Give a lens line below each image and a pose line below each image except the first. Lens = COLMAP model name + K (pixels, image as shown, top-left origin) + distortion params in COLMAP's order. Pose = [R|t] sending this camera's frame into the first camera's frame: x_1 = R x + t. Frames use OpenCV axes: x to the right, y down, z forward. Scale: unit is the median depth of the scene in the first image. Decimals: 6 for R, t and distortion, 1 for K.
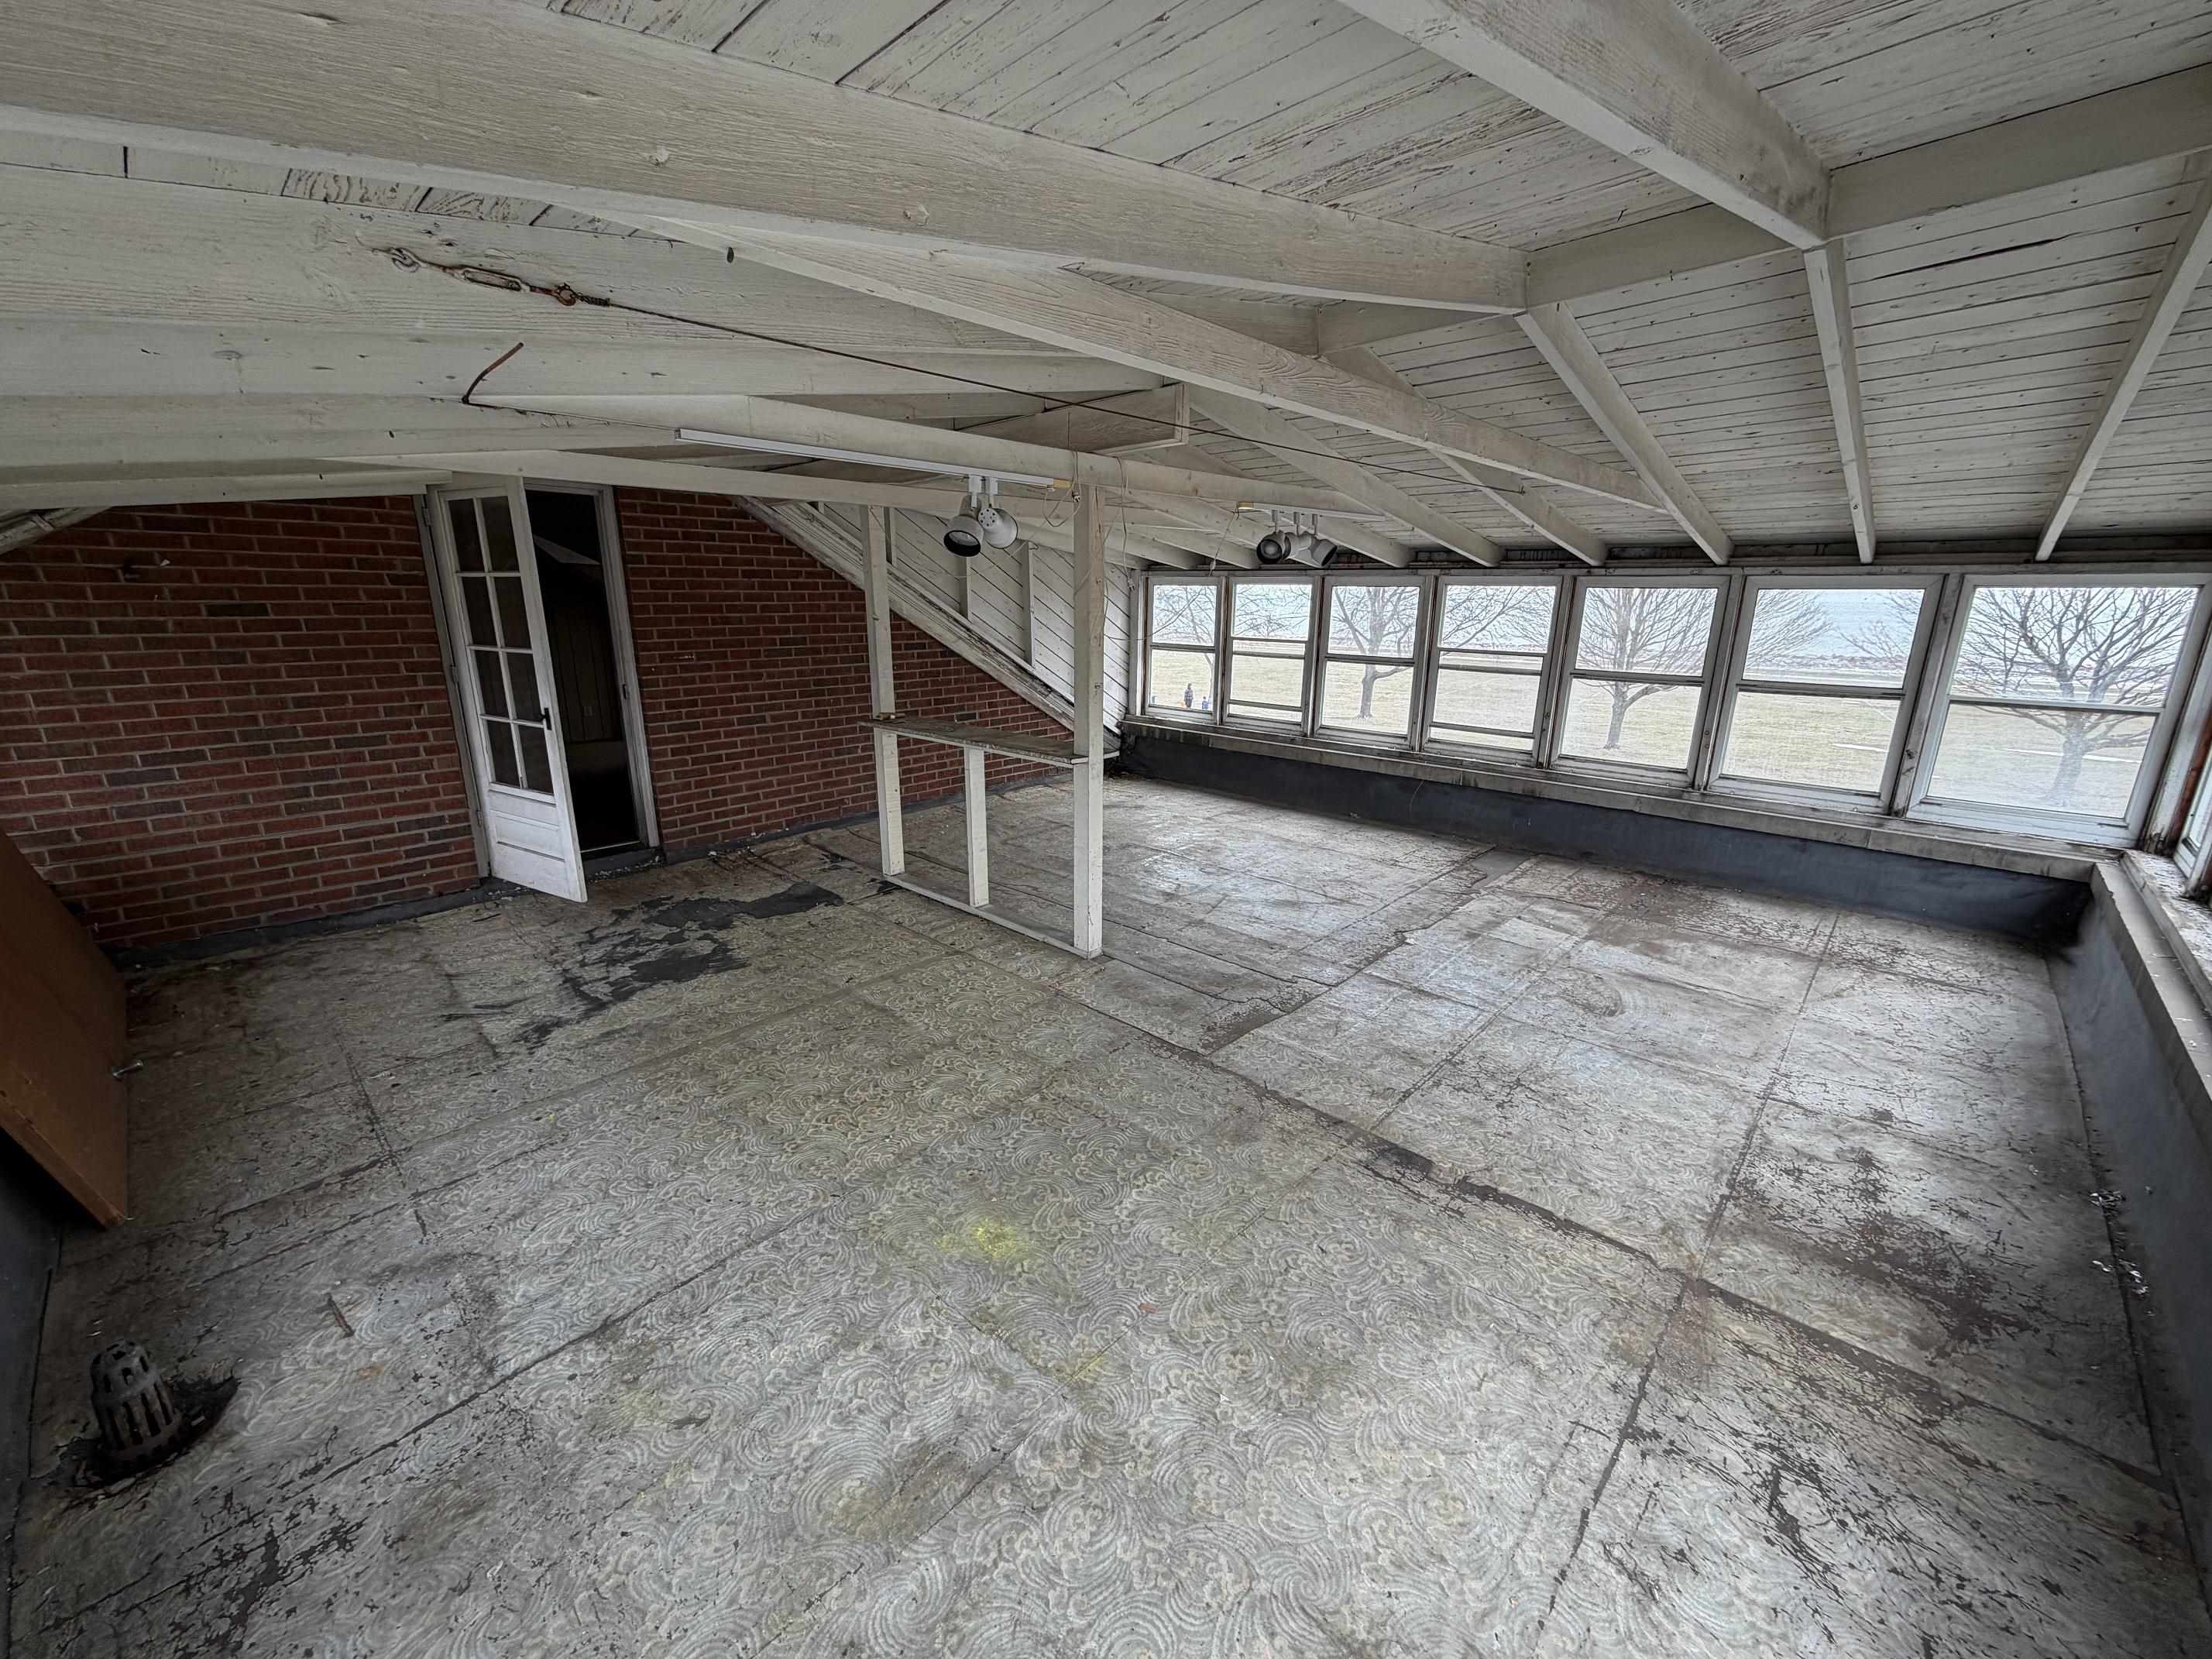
lens RADIAL K [[880.2, 0, 1101.0], [0, 880.2, 820.3], [0, 0, 1]] dist [-0.001477, 0.000312]
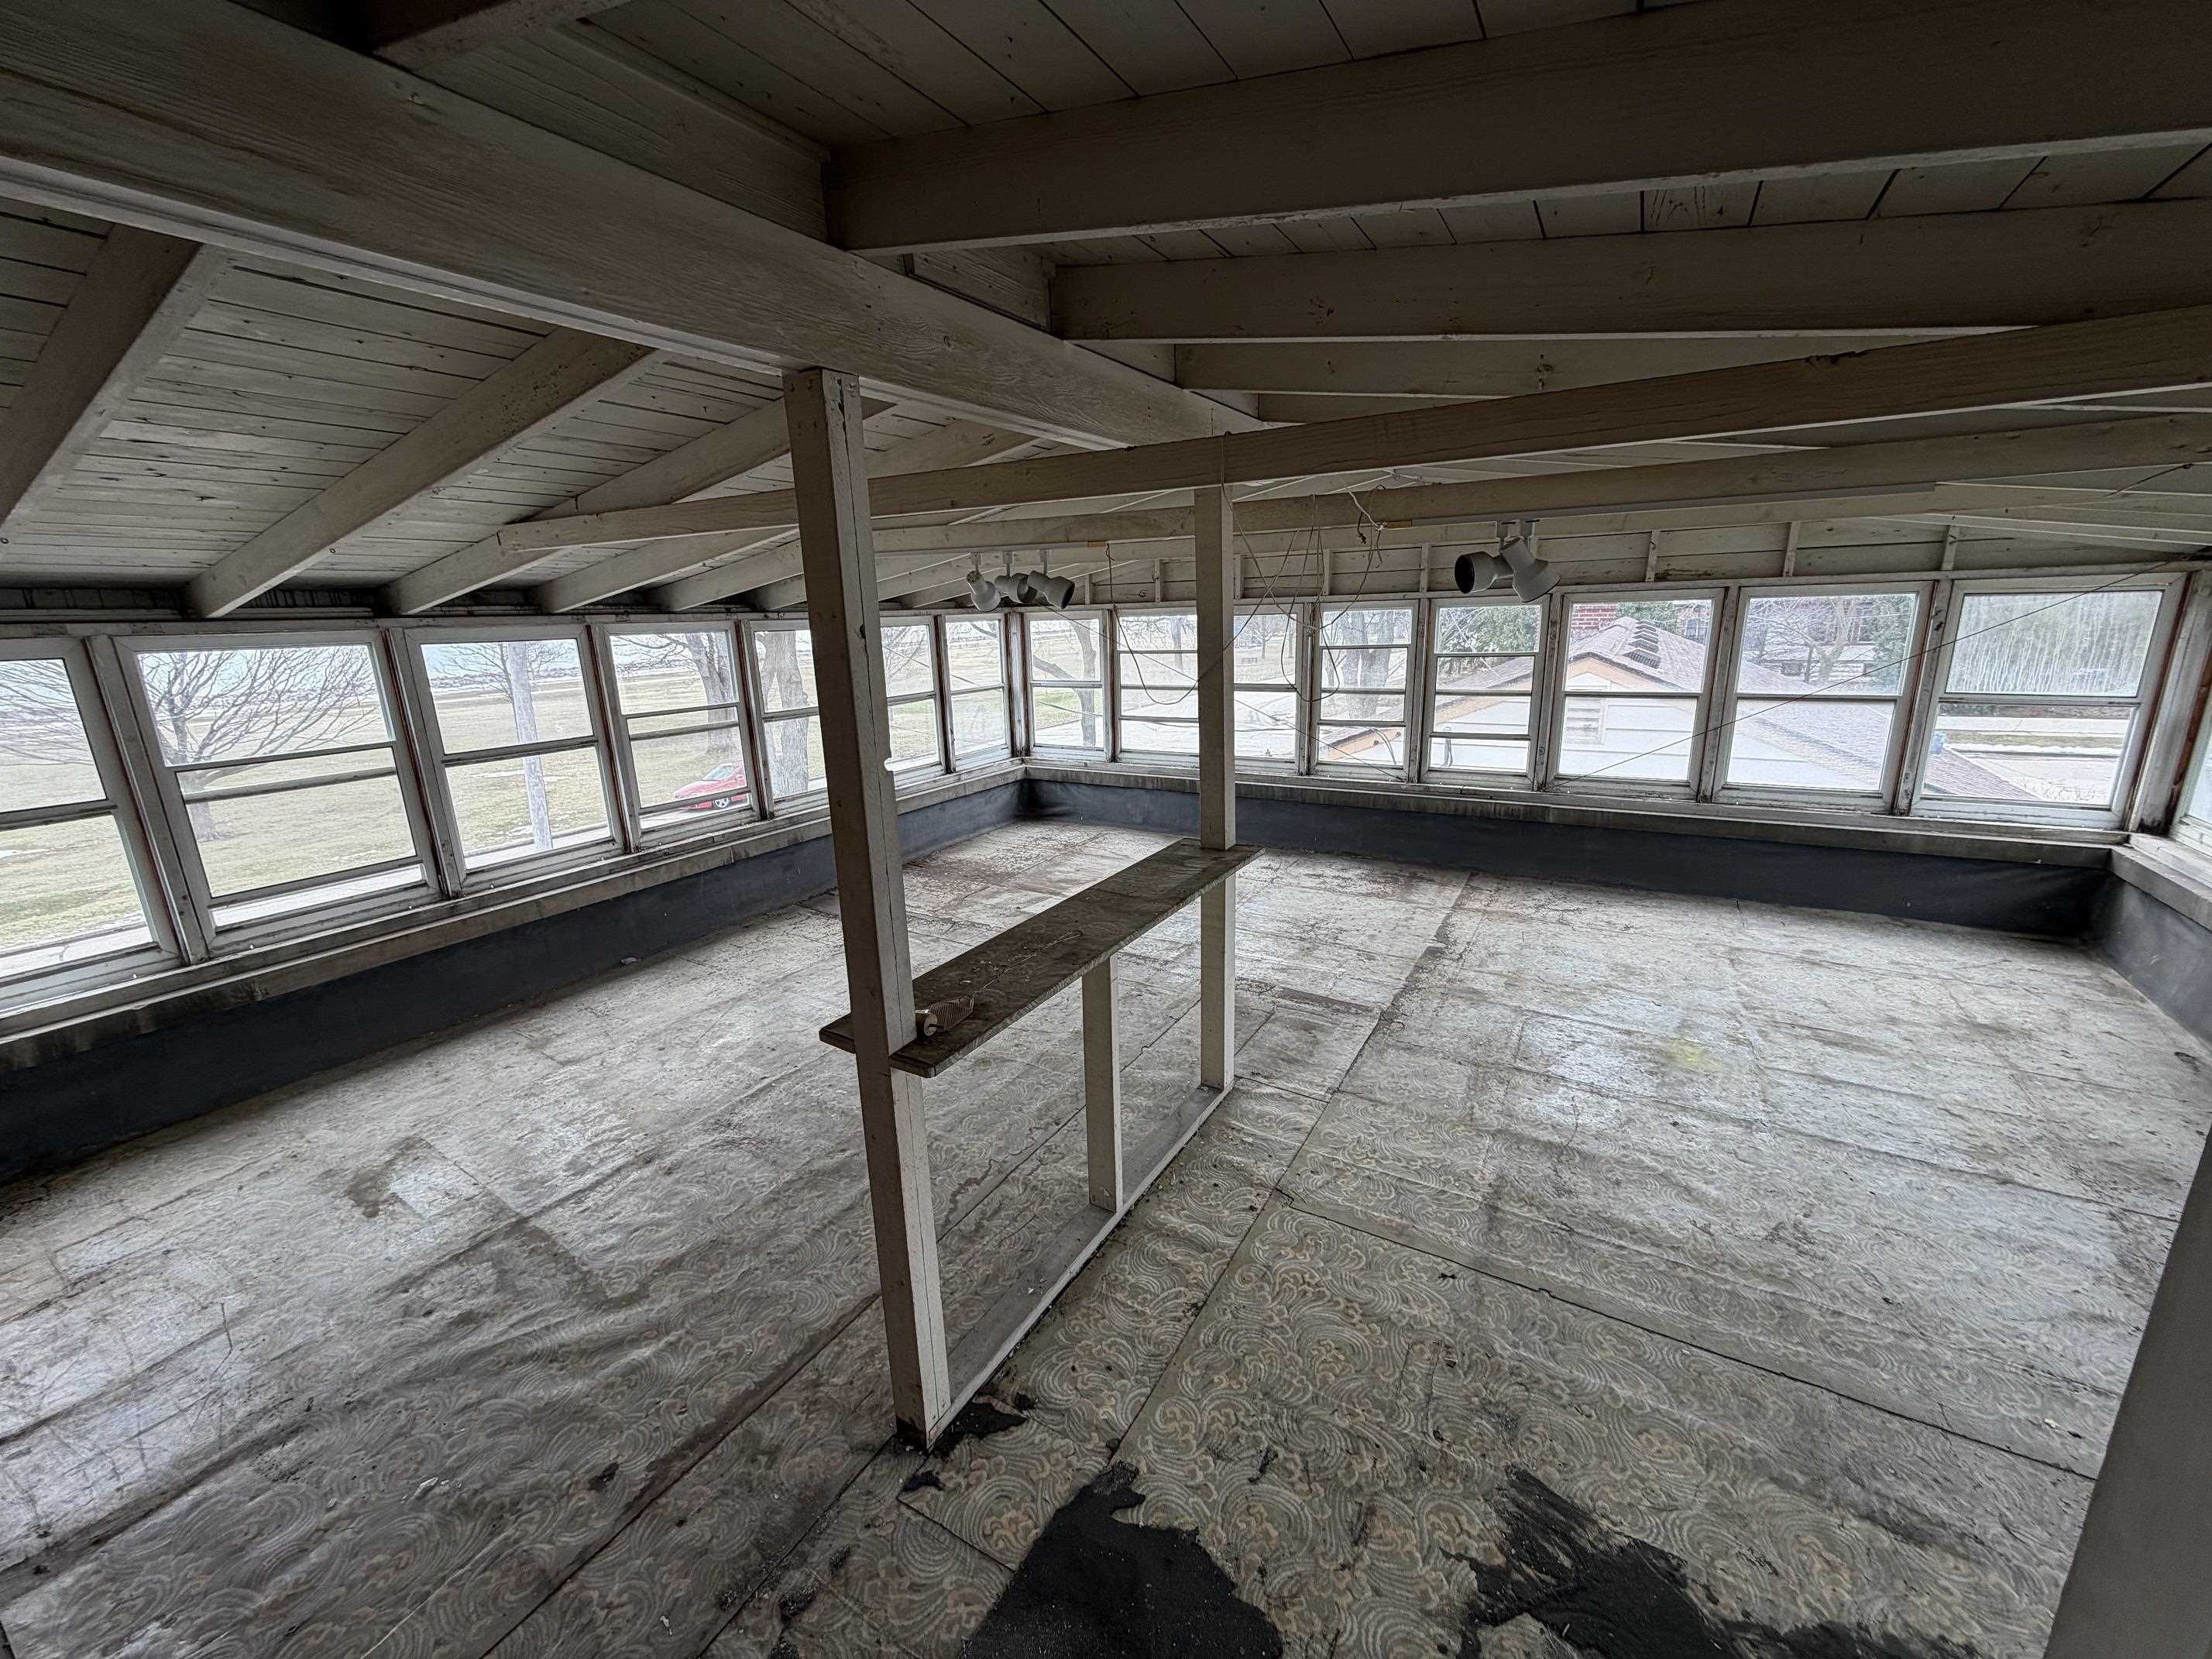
lens RADIAL K [[880.2, 0, 1095.4], [0, 880.2, 831.6], [0, 0, 1]] dist [-0.001477, 0.000312]
pose [[-0.210106, -0.240561, 0.947621, -0.750389], [0.272237, 0.916527, 0.293028, -0.355094], [-0.939011, 0.319545, -0.127078, 1.222824]]
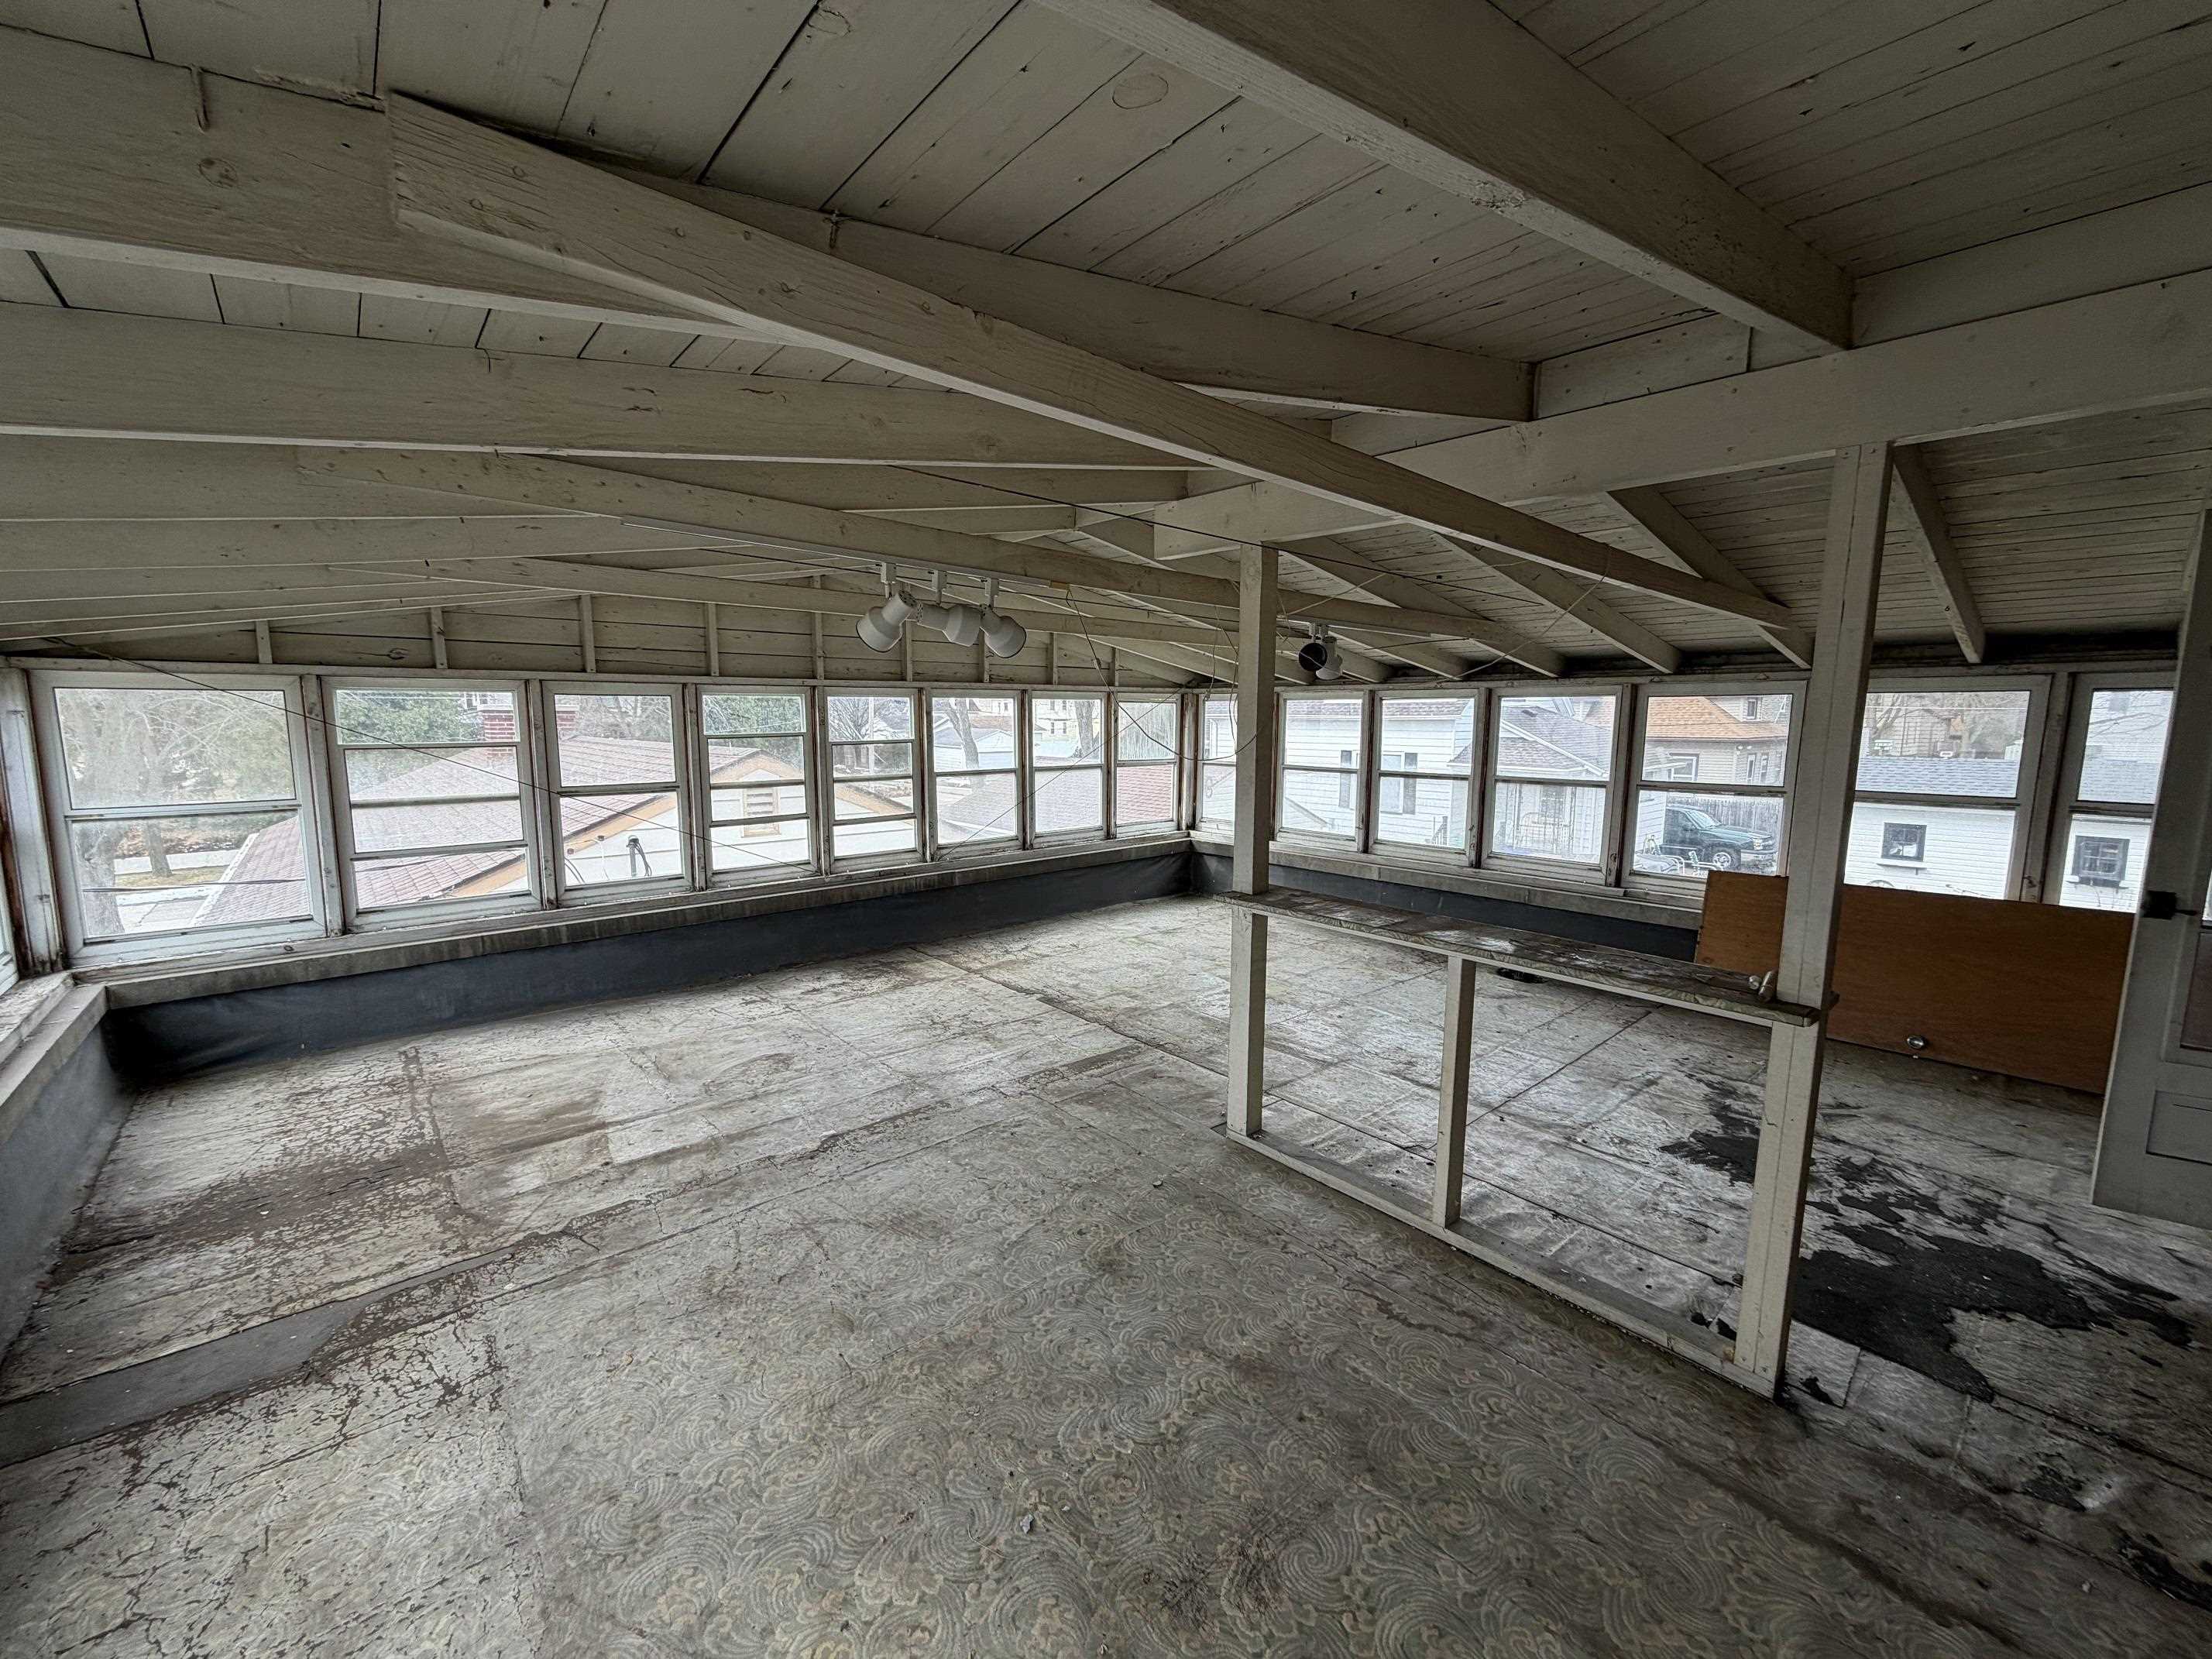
lens RADIAL K [[880.2, 0, 1103.4], [0, 880.2, 833.4], [0, 0, 1]] dist [-0.001477, 0.000312]
pose [[-0.995666, -0.023022, 0.090110, 0.051255], [0.012625, 0.926456, 0.376192, -0.446521], [-0.092144, 0.375699, -0.922149, 1.787429]]
